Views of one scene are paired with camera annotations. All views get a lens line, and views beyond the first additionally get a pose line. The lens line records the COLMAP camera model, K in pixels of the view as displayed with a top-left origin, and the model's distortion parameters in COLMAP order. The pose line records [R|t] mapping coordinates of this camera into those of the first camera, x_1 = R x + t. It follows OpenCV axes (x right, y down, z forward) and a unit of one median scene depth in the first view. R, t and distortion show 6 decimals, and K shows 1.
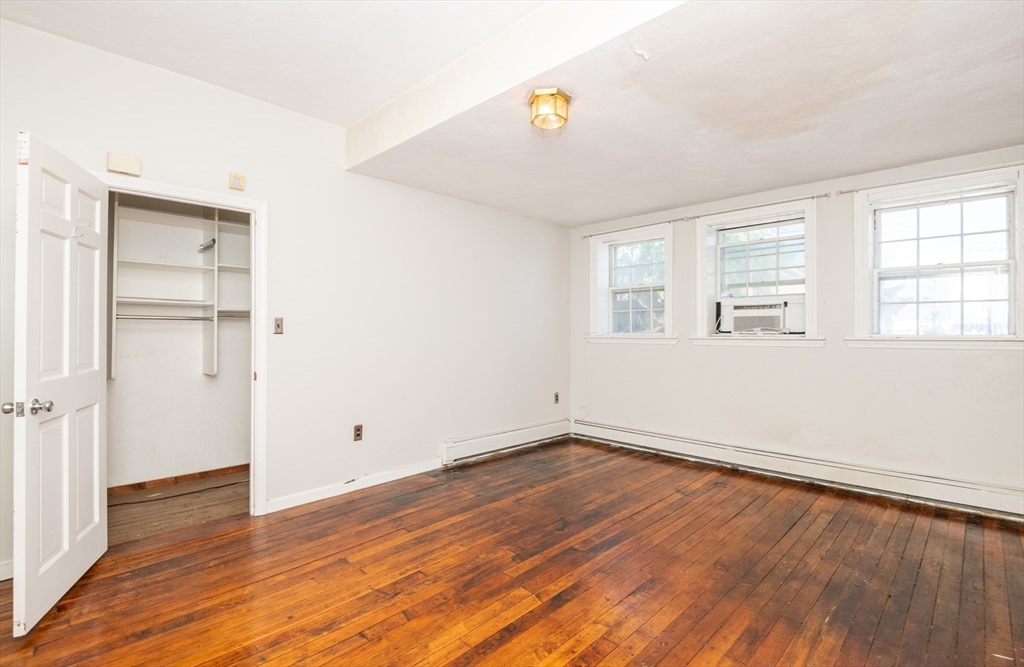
lens RADIAL K [[480.0, 0, 512.0], [0, 480.0, 333.5], [0, 0, 1]] dist [0.029999, -0.000097]
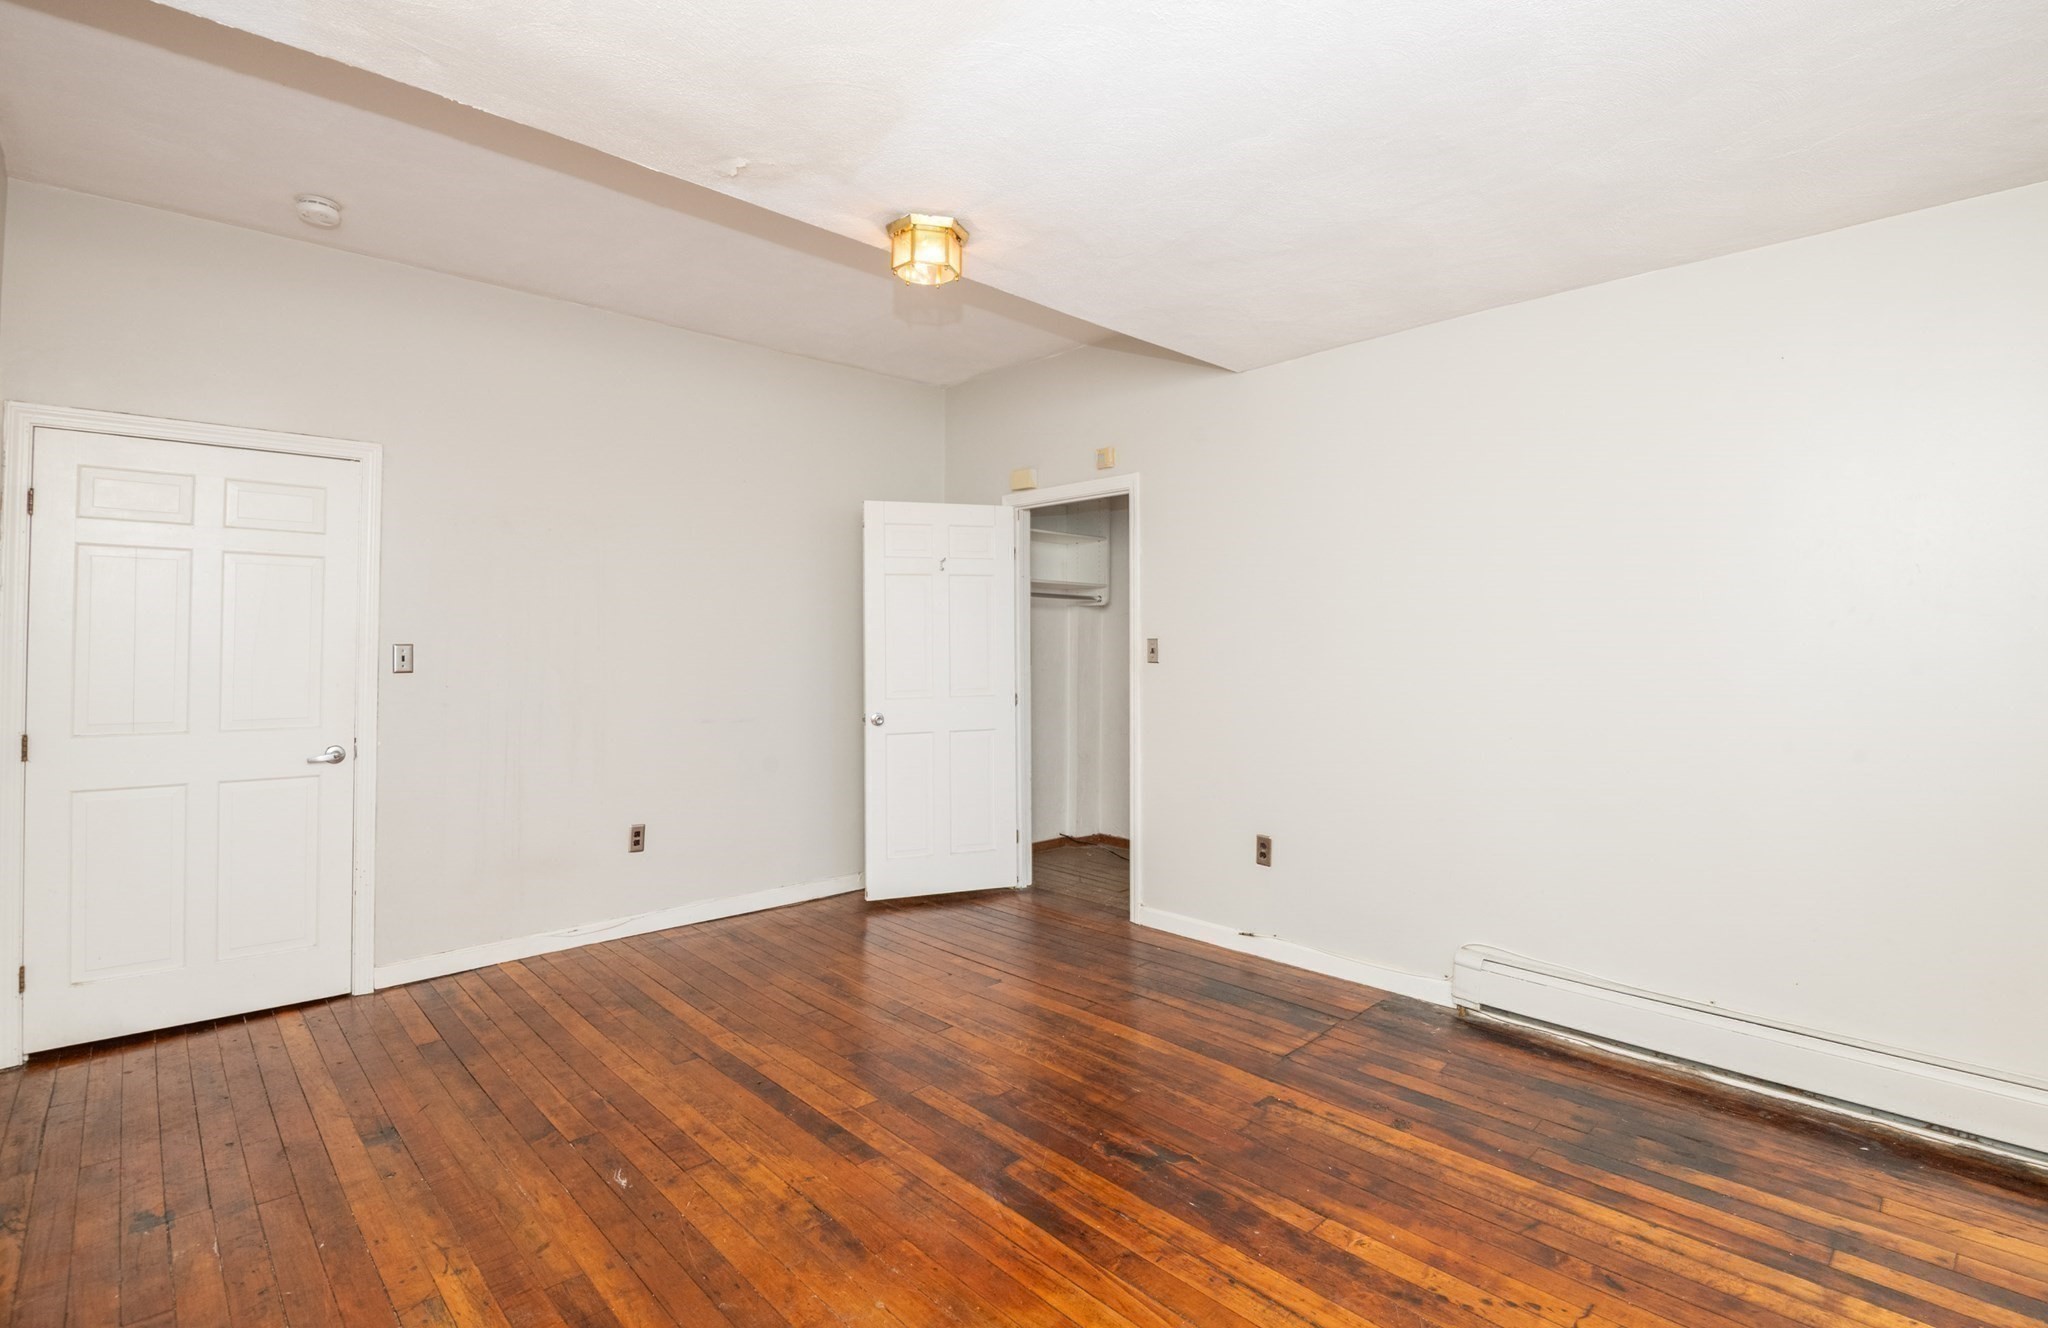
lens RADIAL K [[972.8, 0, 1021.4], [0, 972.8, 642.0], [0, 0, 1]] dist [-0.000305, -0.000478]
pose [[-0.061460, -0.009307, -0.998066, 0.877907], [-0.002293, 0.999955, -0.009184, -0.014746], [0.998107, 0.001724, -0.061479, 0.918002]]
